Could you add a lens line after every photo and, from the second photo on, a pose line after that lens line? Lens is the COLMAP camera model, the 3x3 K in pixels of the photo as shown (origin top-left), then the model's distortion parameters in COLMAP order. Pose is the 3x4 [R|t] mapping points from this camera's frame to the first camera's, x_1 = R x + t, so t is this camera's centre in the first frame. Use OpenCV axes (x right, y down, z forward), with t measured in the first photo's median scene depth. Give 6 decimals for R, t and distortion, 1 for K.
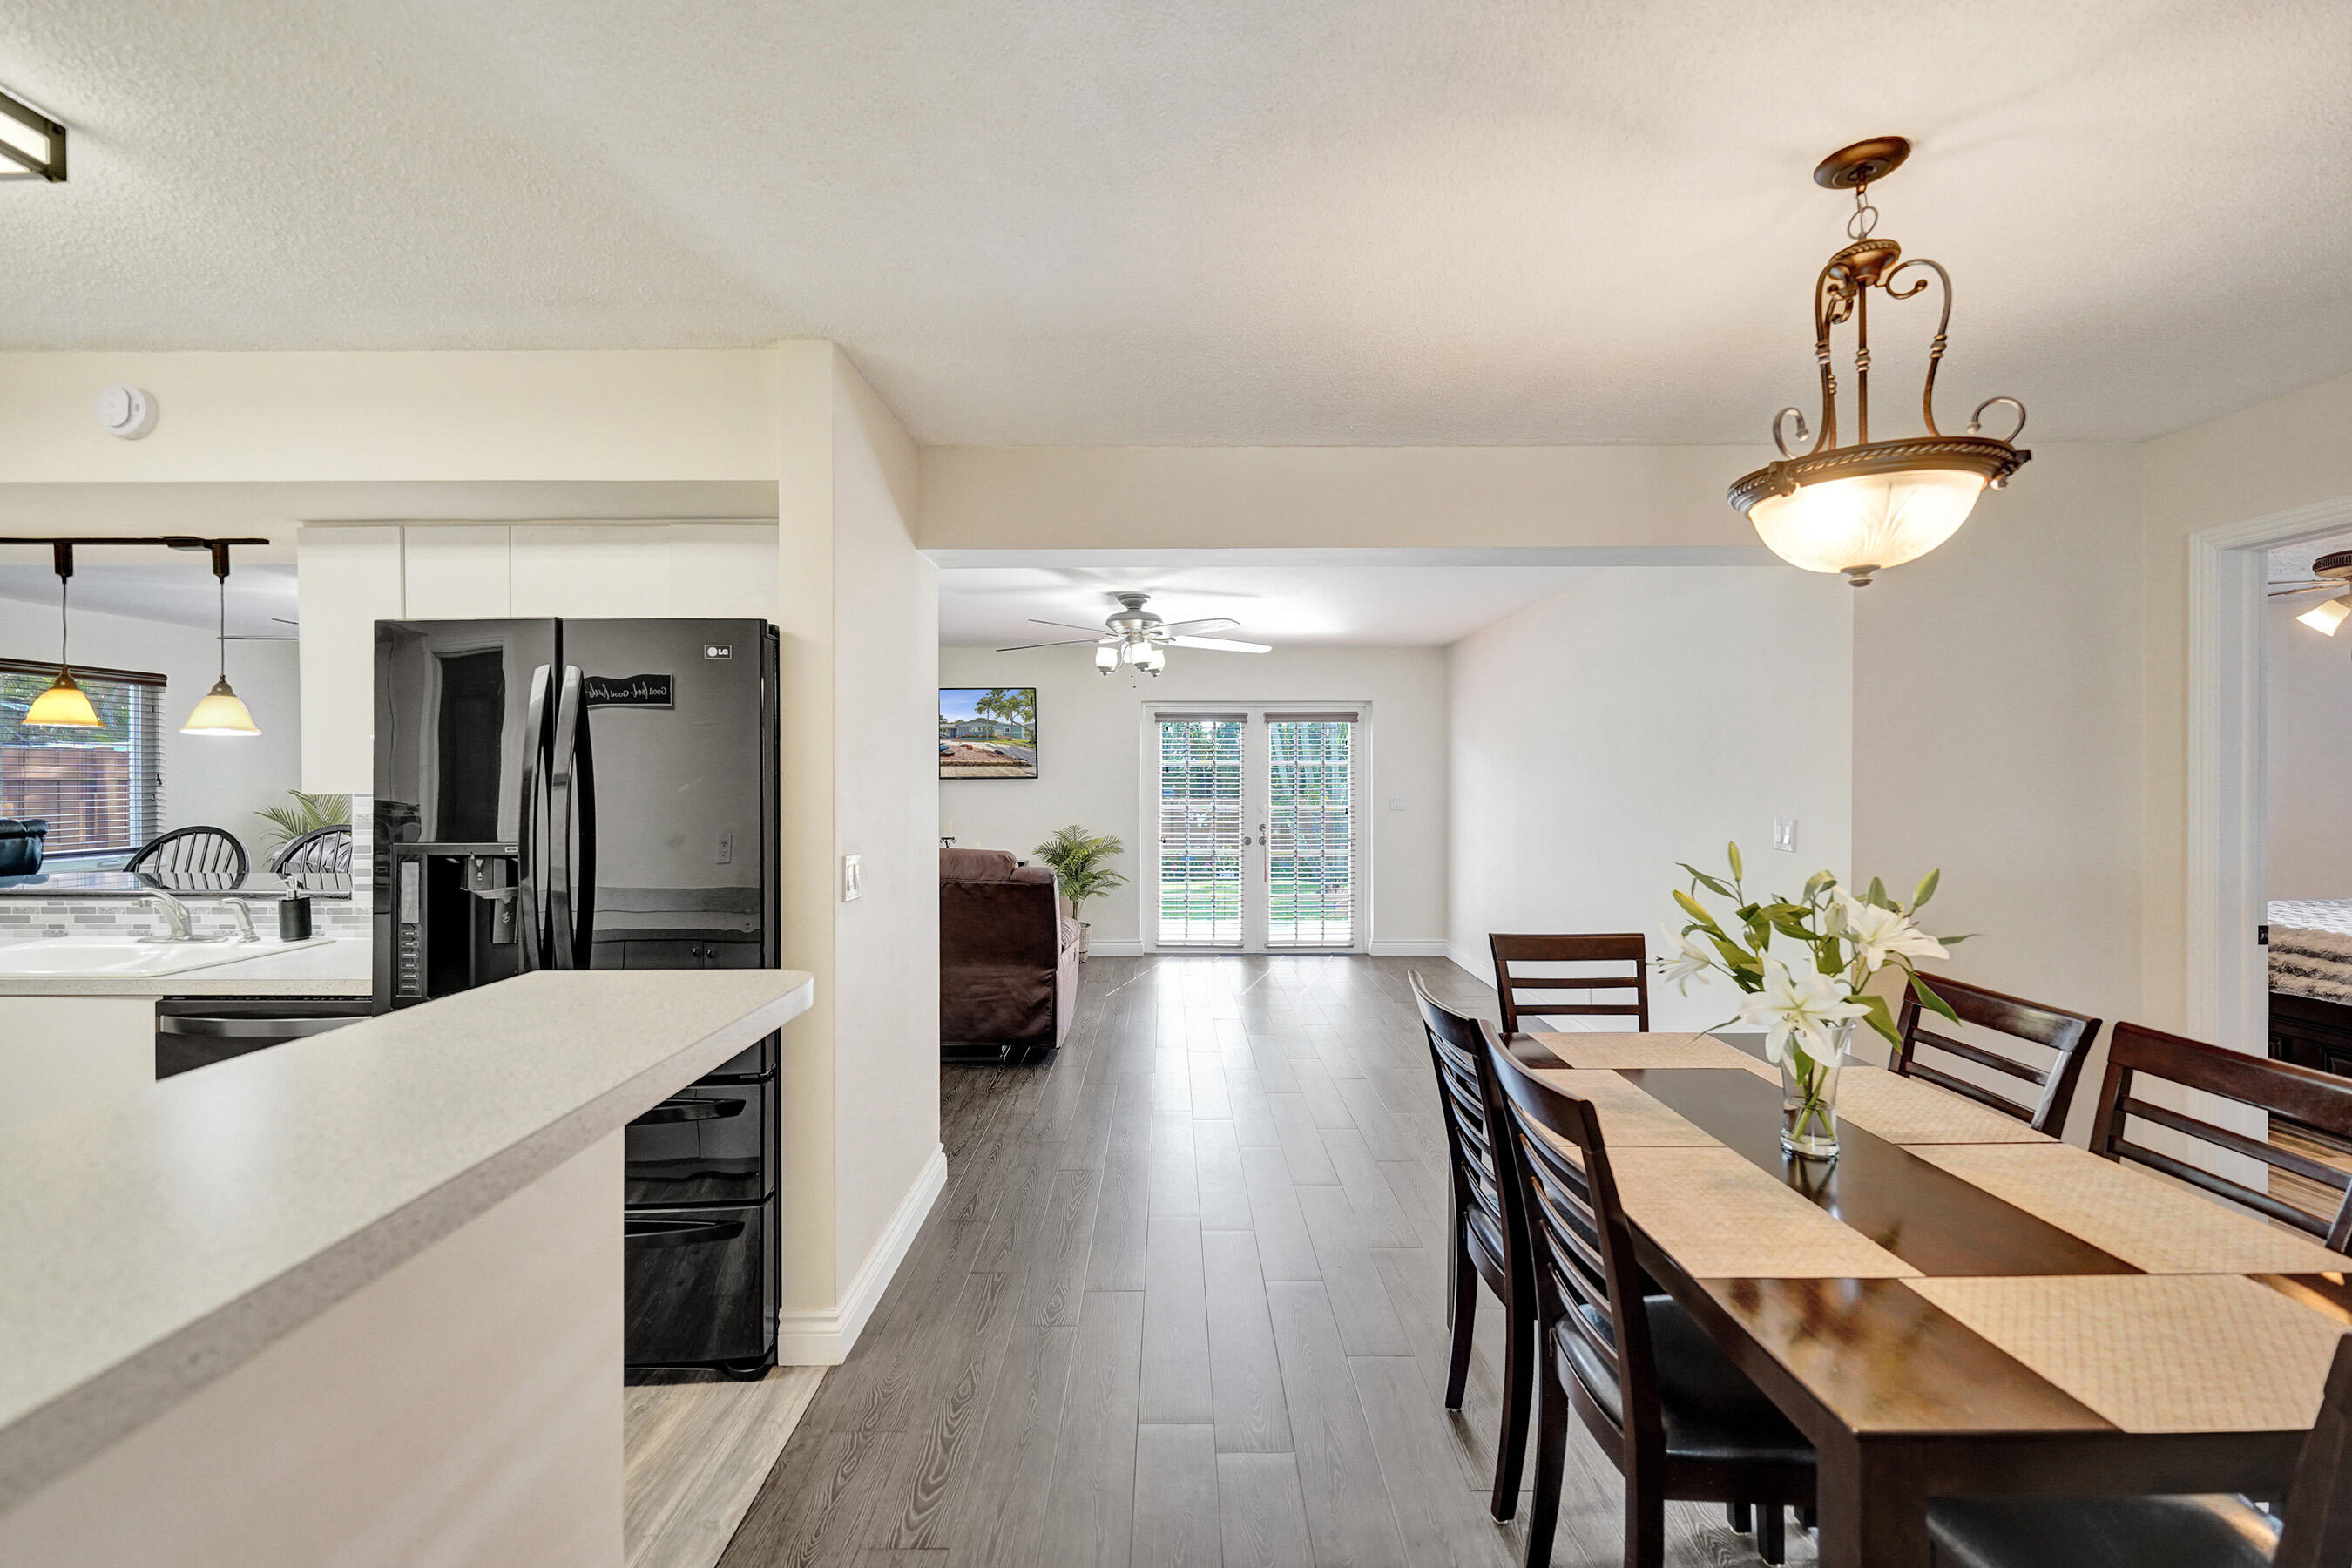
lens RADIAL K [[982.3, 0, 1174.8], [0, 982.3, 781.1], [0, 0, 1]] dist [0.000652, 0.000021]
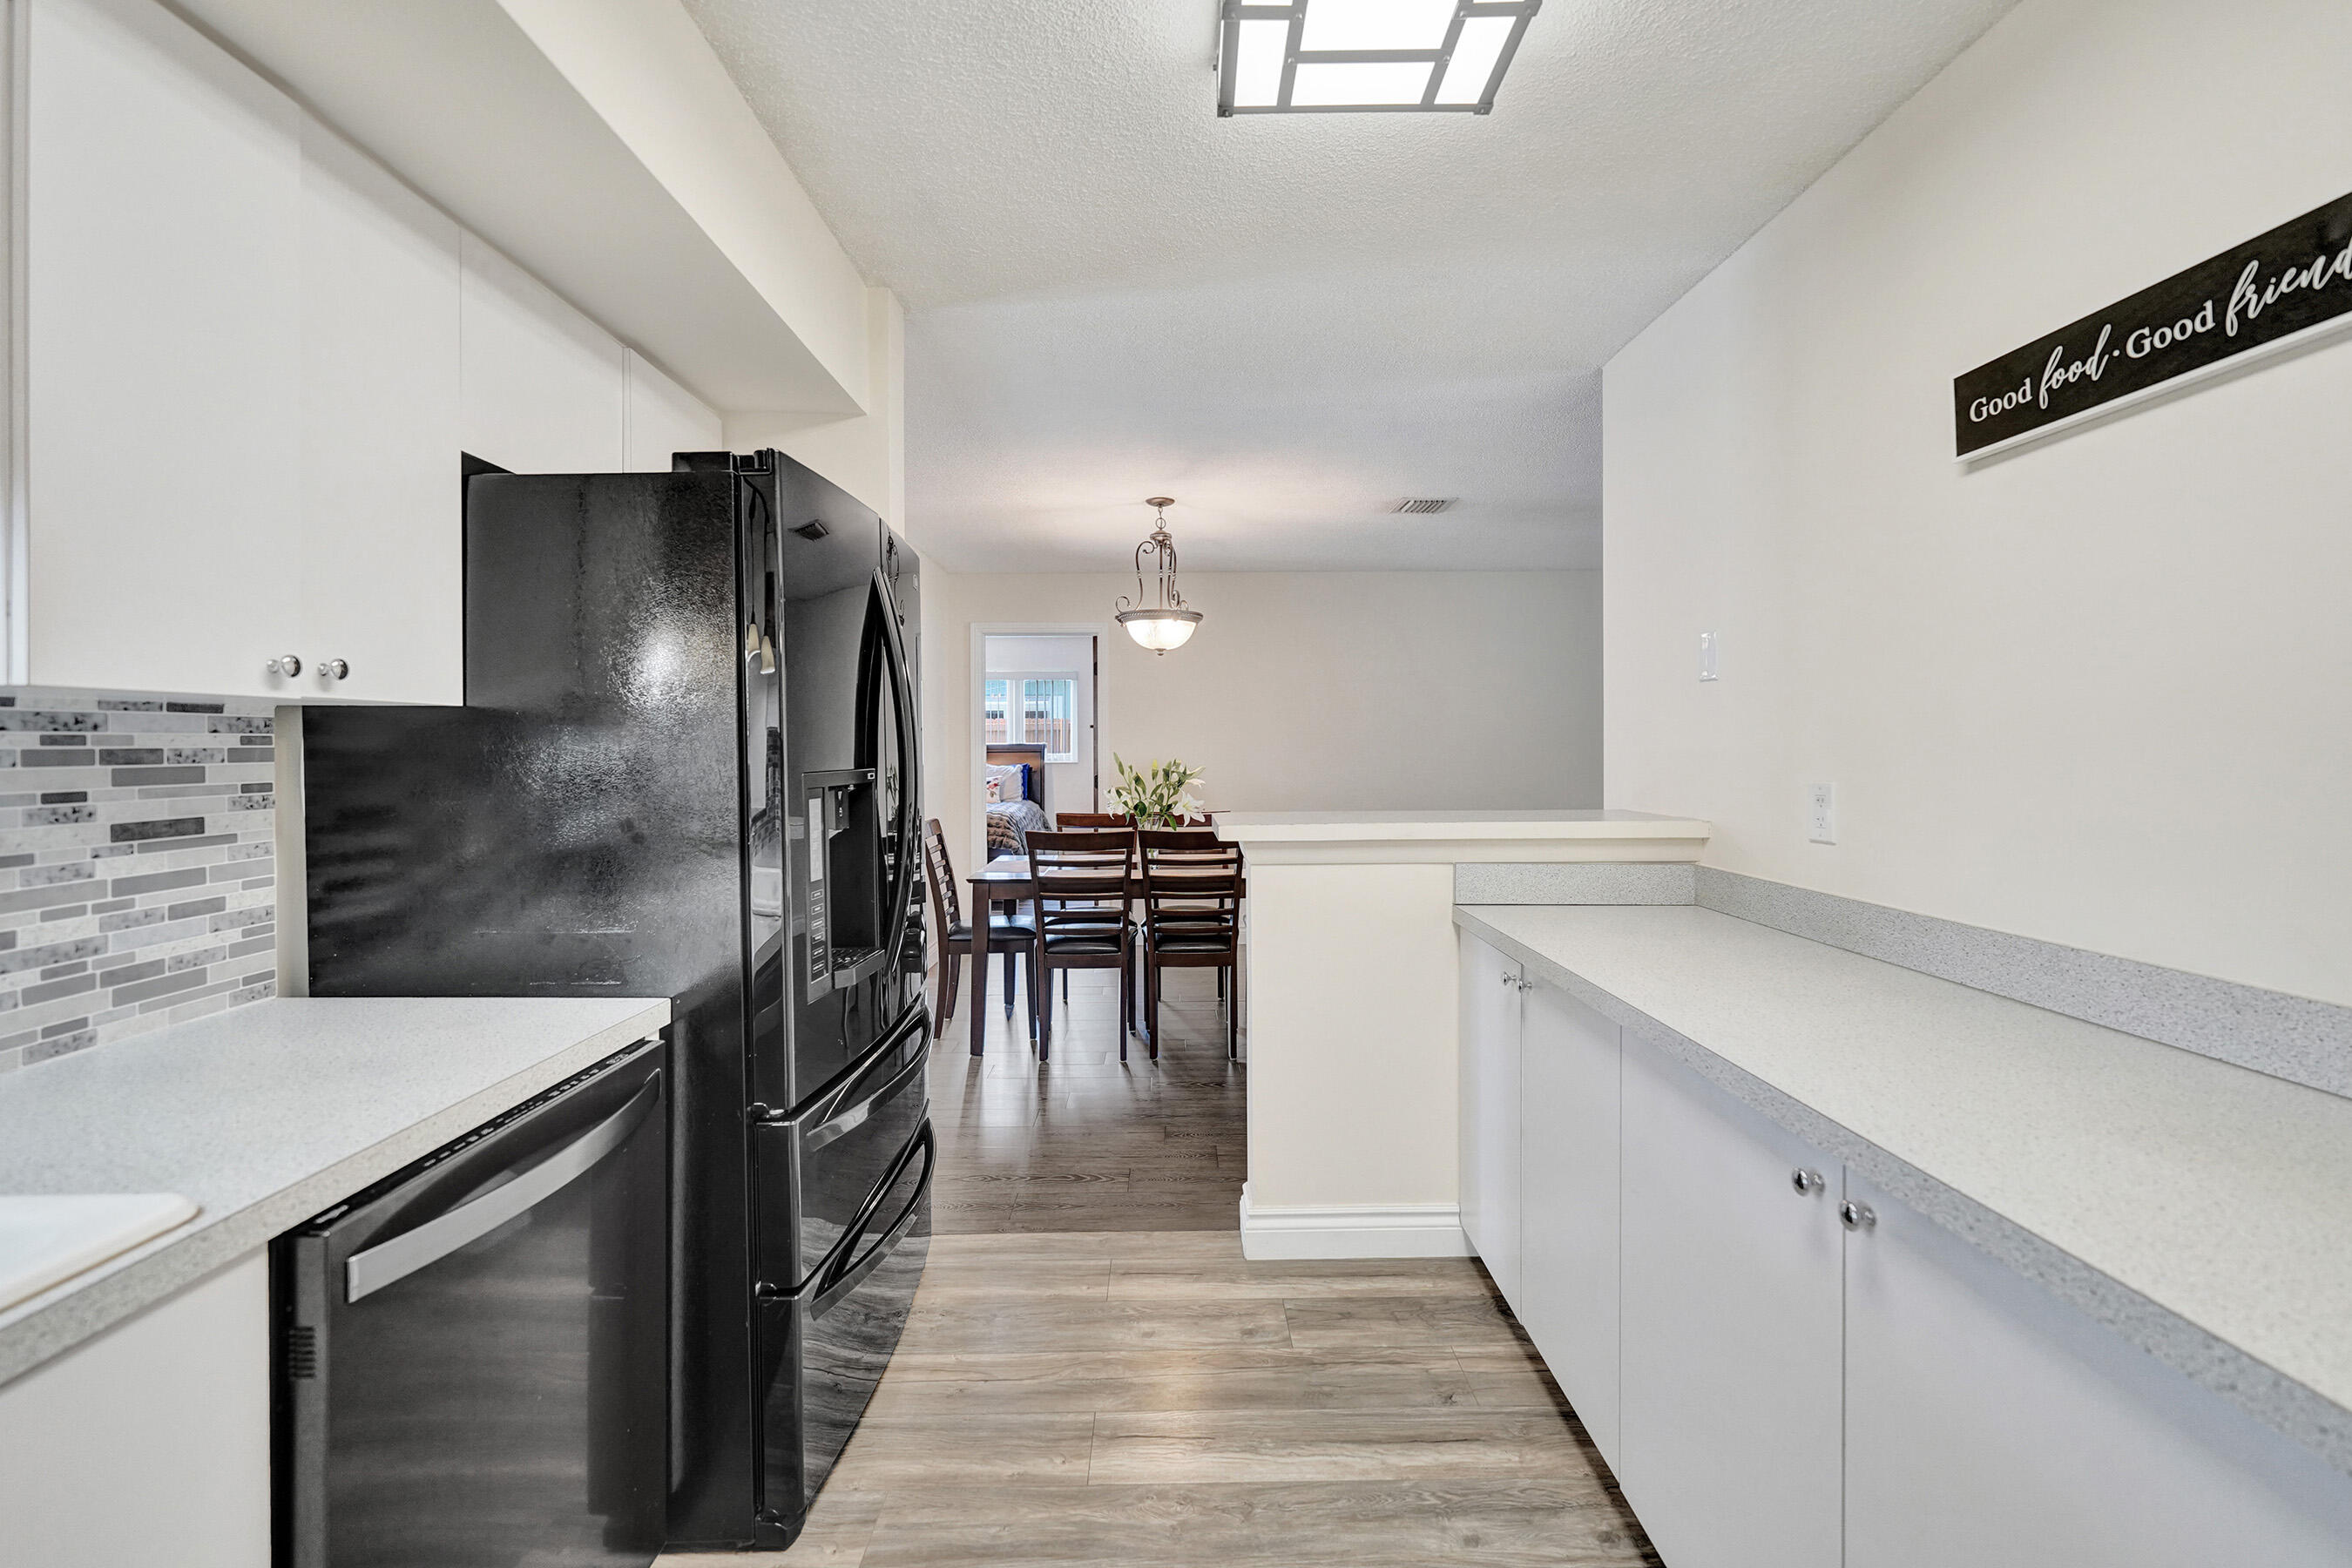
lens RADIAL K [[982.6, 0, 1177.6], [0, 982.6, 752.8], [0, 0, 1]] dist [0.001366, -0.000396]
pose [[-0.012039, -0.002949, 0.999923, -1.160062], [0.007524, 0.999967, 0.003040, 0.036752], [-0.999899, 0.007560, -0.012016, 0.562942]]
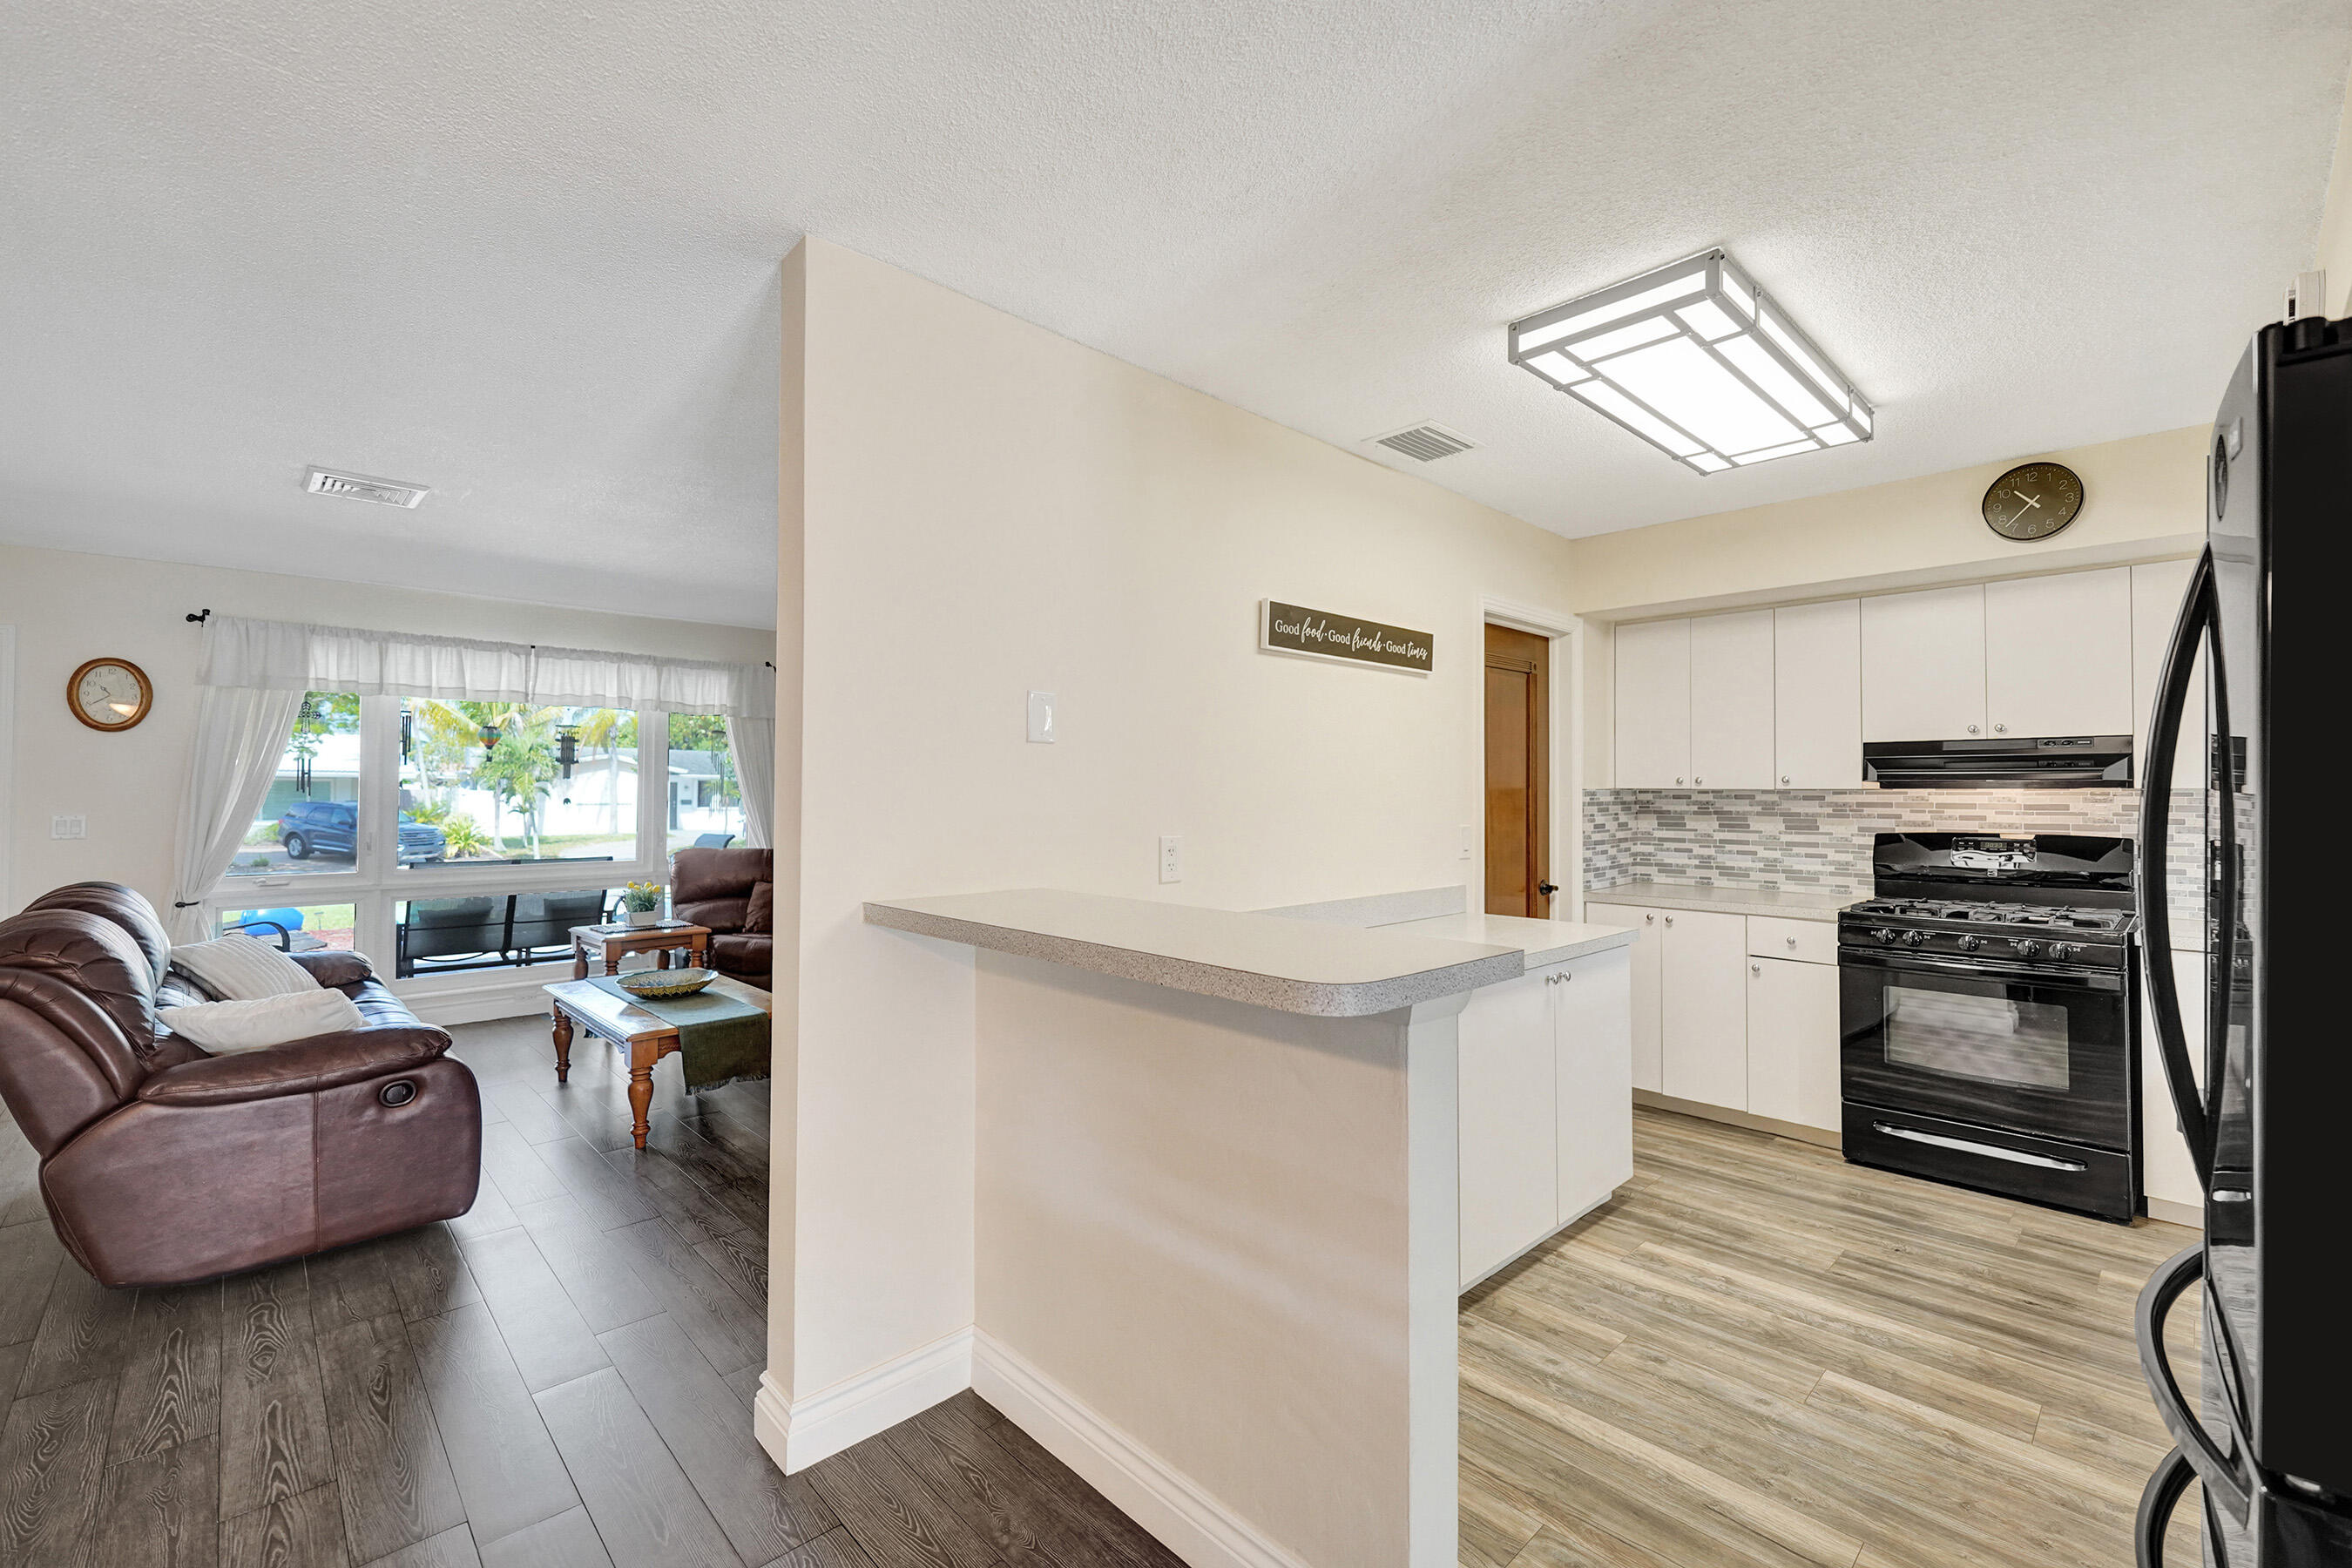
lens RADIAL K [[983.1, 0, 1164.4], [0, 983.1, 775.8], [0, 0, 1]] dist [0.000783, 0.000038]
pose [[-0.726273, -0.012788, -0.687288, 0.131538], [-0.004255, 0.999891, -0.014108, 0.019897], [0.687394, -0.007322, -0.726248, 0.755022]]
